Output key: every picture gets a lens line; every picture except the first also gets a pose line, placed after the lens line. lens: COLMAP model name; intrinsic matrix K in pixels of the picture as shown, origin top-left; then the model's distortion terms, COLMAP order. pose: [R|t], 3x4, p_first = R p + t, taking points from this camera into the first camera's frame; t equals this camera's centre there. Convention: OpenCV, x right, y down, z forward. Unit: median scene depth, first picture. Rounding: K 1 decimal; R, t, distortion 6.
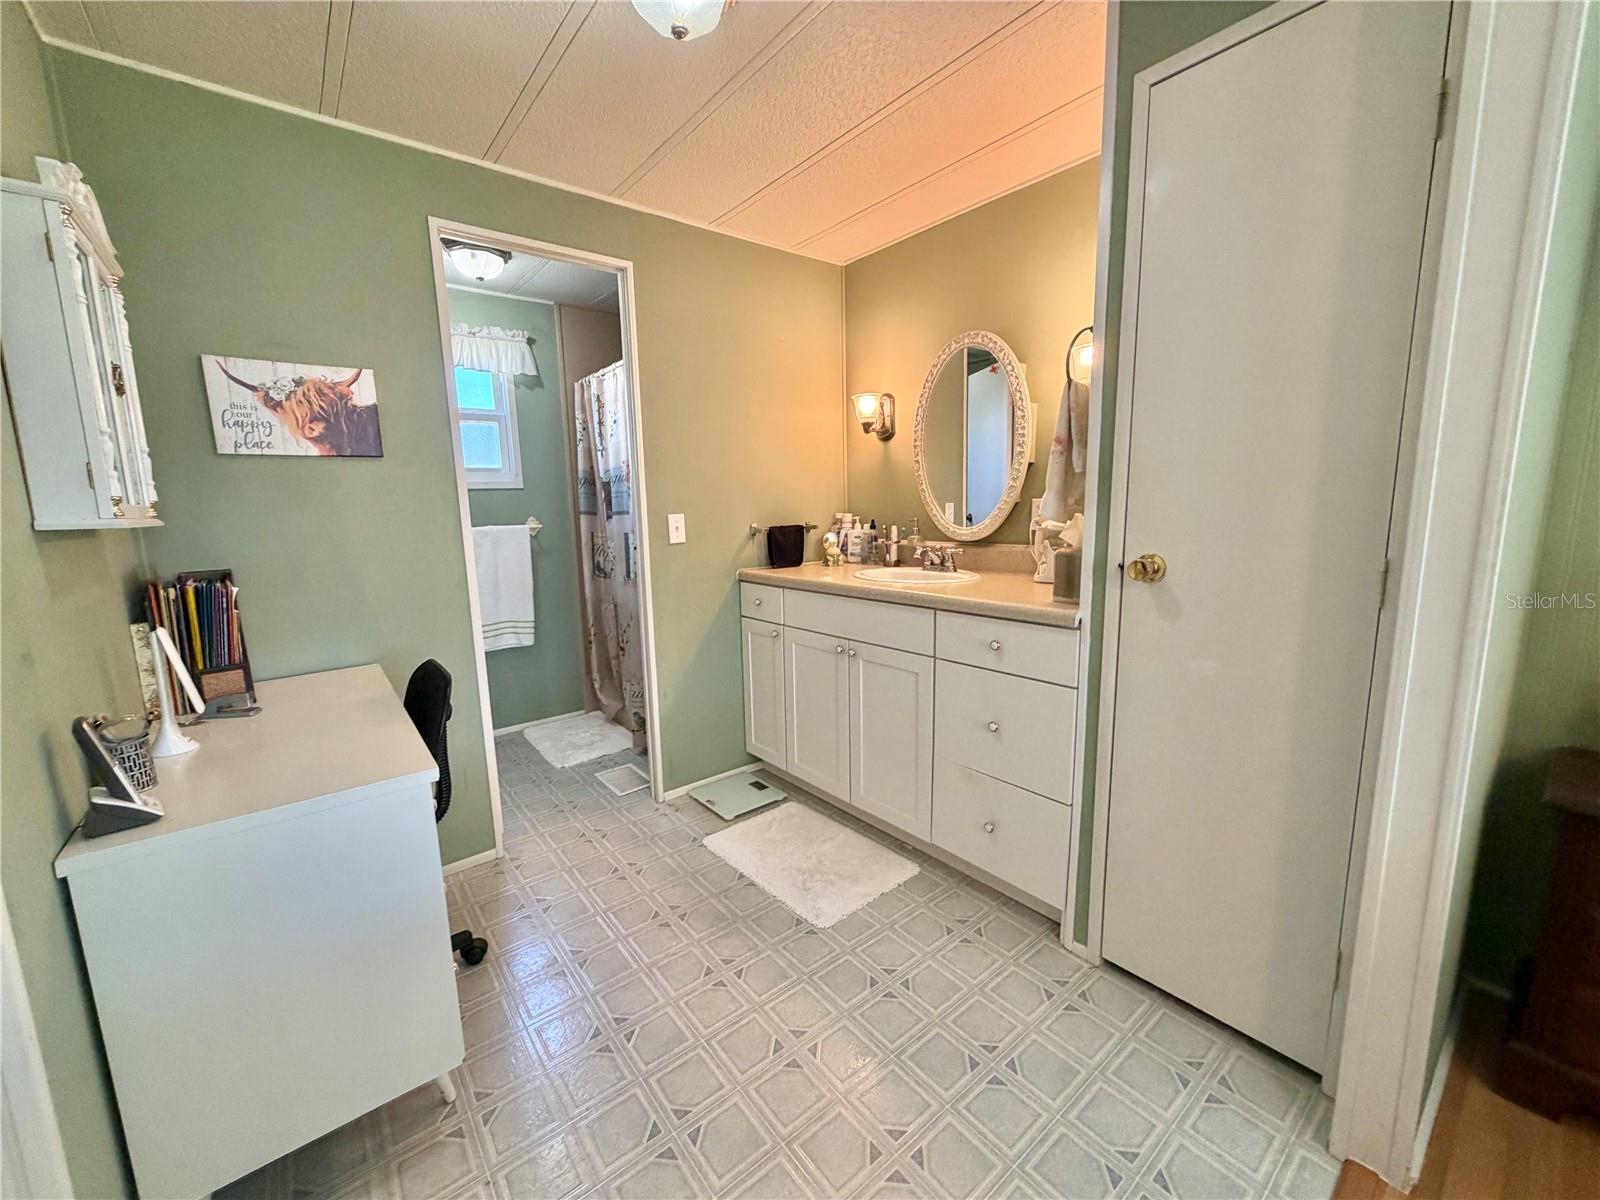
lens RADIAL K [[640.0, 0, 800.7], [0, 640.0, 600.1], [0, 0, 1]] dist [0.001569, -0.000240]
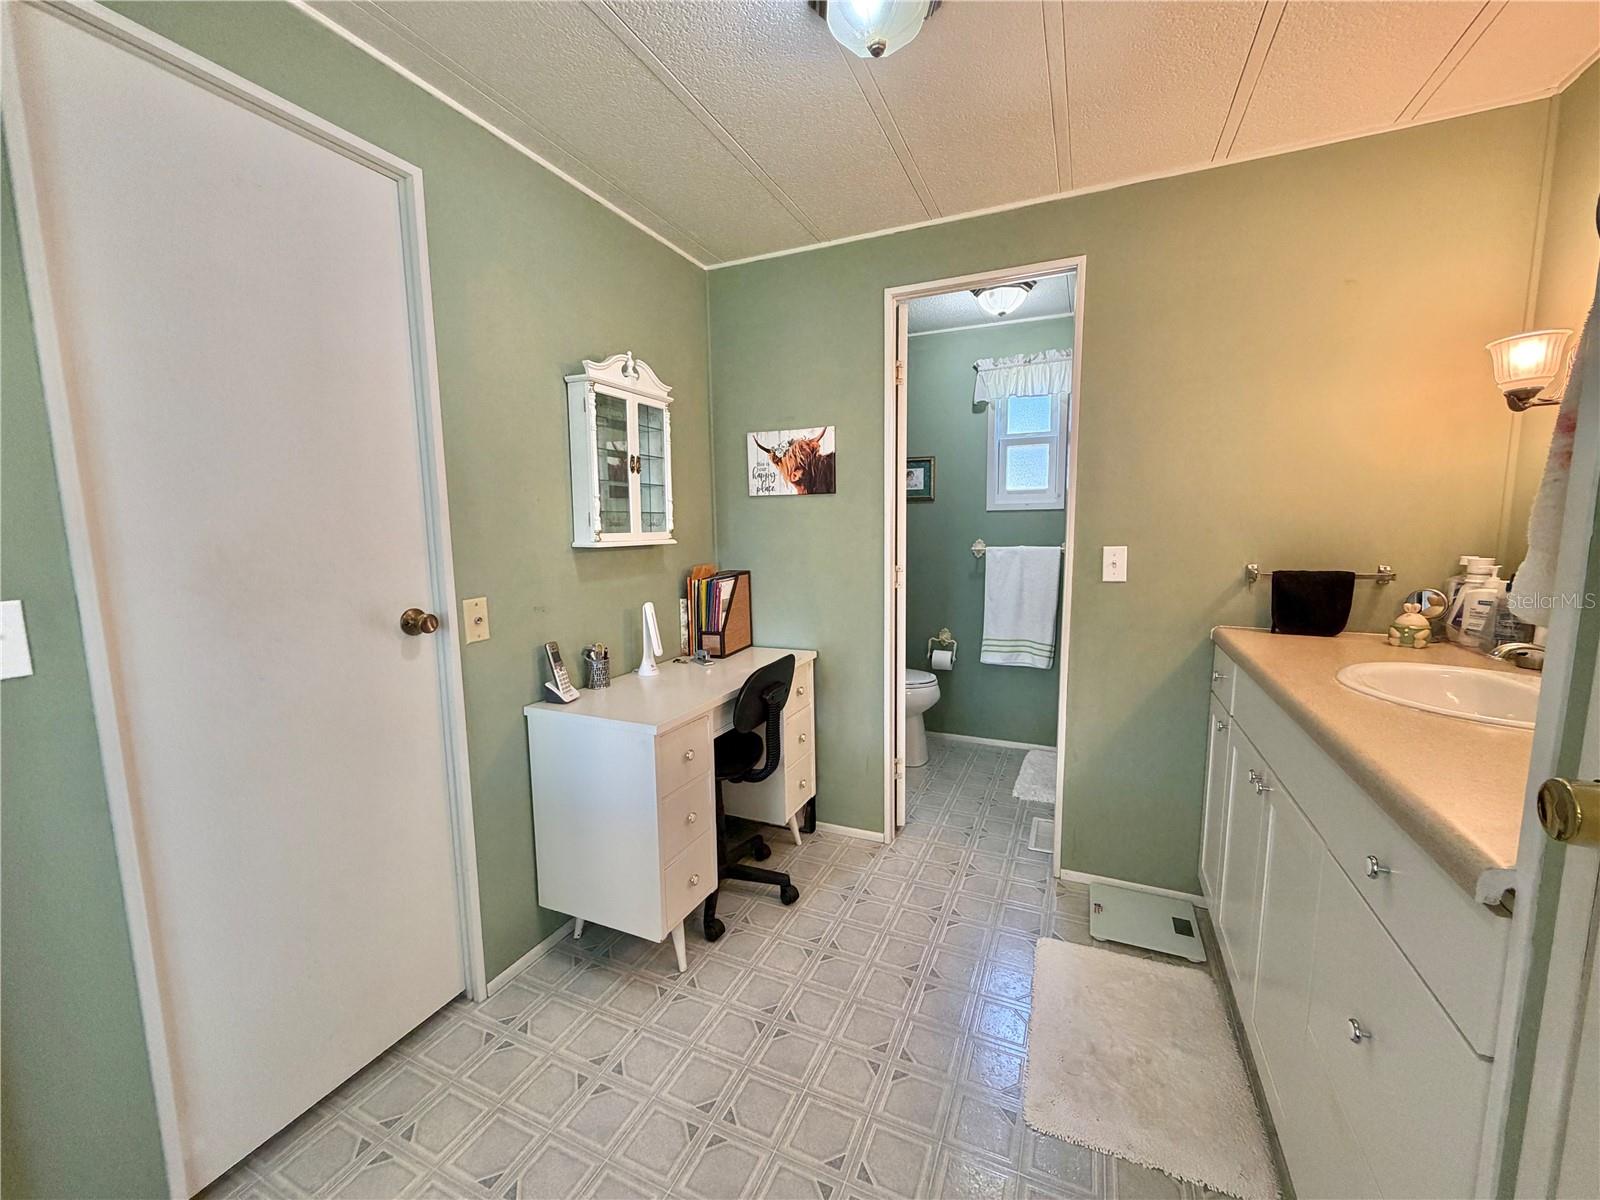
lens RADIAL K [[640.0, 0, 798.3], [0, 640.0, 601.6], [0, 0, 1]] dist [0.001569, -0.000240]
pose [[0.450931, 0.127165, -0.883454, 0.500287], [-0.135404, 0.988089, 0.073114, -0.098670], [0.882228, 0.086654, 0.462779, 0.385588]]
